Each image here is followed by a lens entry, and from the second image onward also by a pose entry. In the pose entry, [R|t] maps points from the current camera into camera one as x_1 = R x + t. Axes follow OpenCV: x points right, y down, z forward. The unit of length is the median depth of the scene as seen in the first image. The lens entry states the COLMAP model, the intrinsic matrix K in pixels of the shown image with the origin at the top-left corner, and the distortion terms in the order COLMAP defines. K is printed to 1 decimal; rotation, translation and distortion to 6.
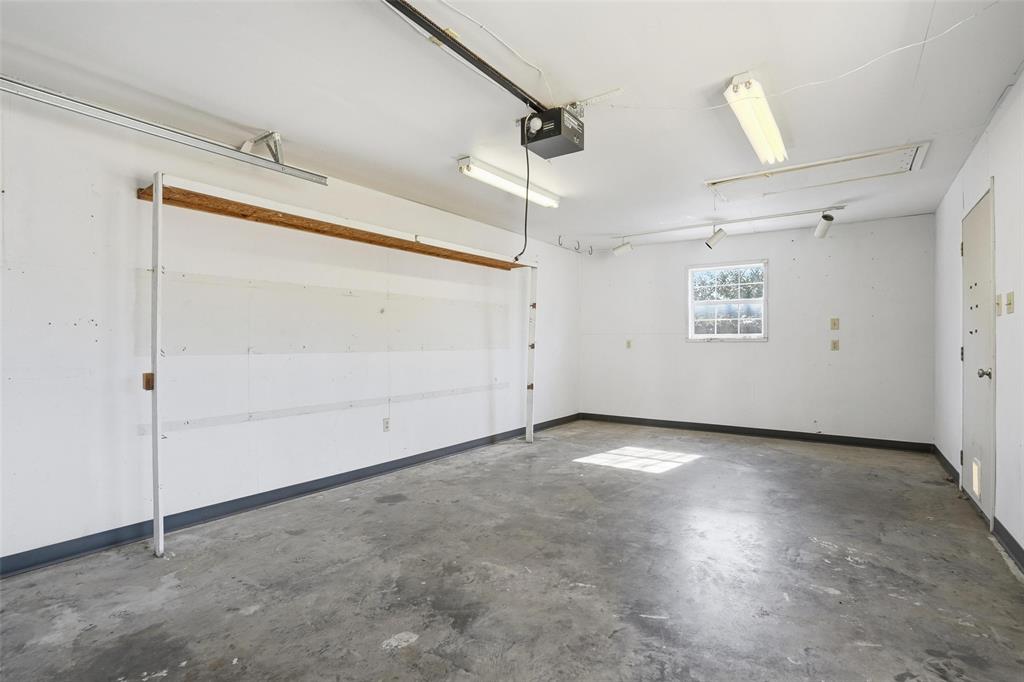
lens RADIAL K [[480.0, 0, 507.7], [0, 480.0, 344.1], [0, 0, 1]] dist [-0.058448, 0.025133]
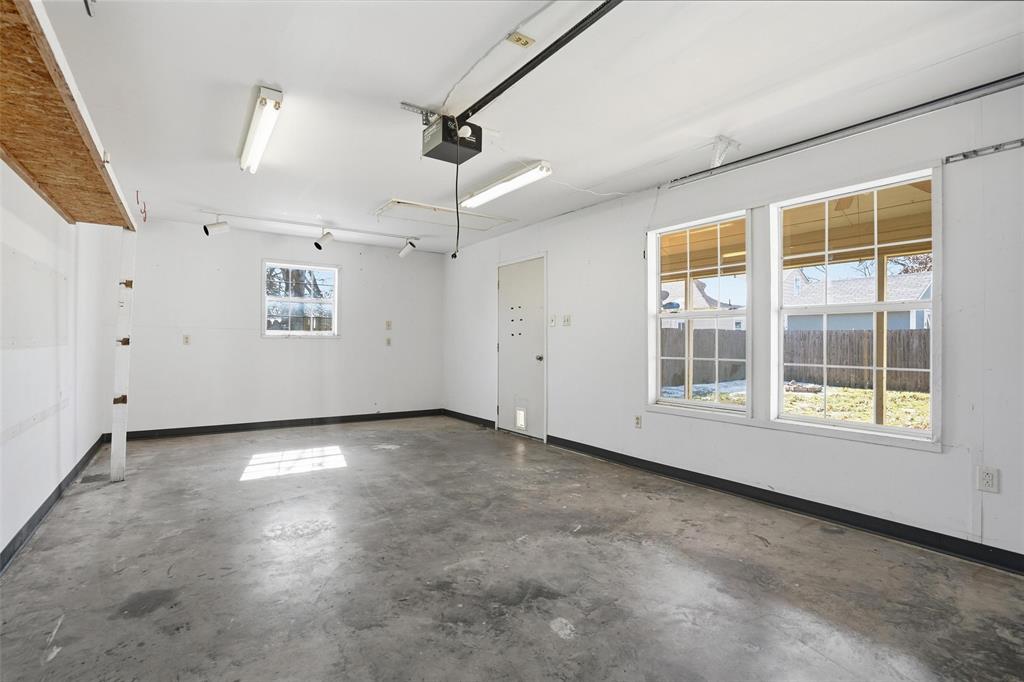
lens RADIAL K [[480.0, 0, 507.7], [0, 480.0, 344.1], [0, 0, 1]] dist [-0.058448, 0.025133]
pose [[0.333251, 0.001536, 0.942837, -0.679849], [-0.006689, 0.999977, 0.000736, 0.006848], [-0.942814, -0.006552, 0.333254, 0.426195]]
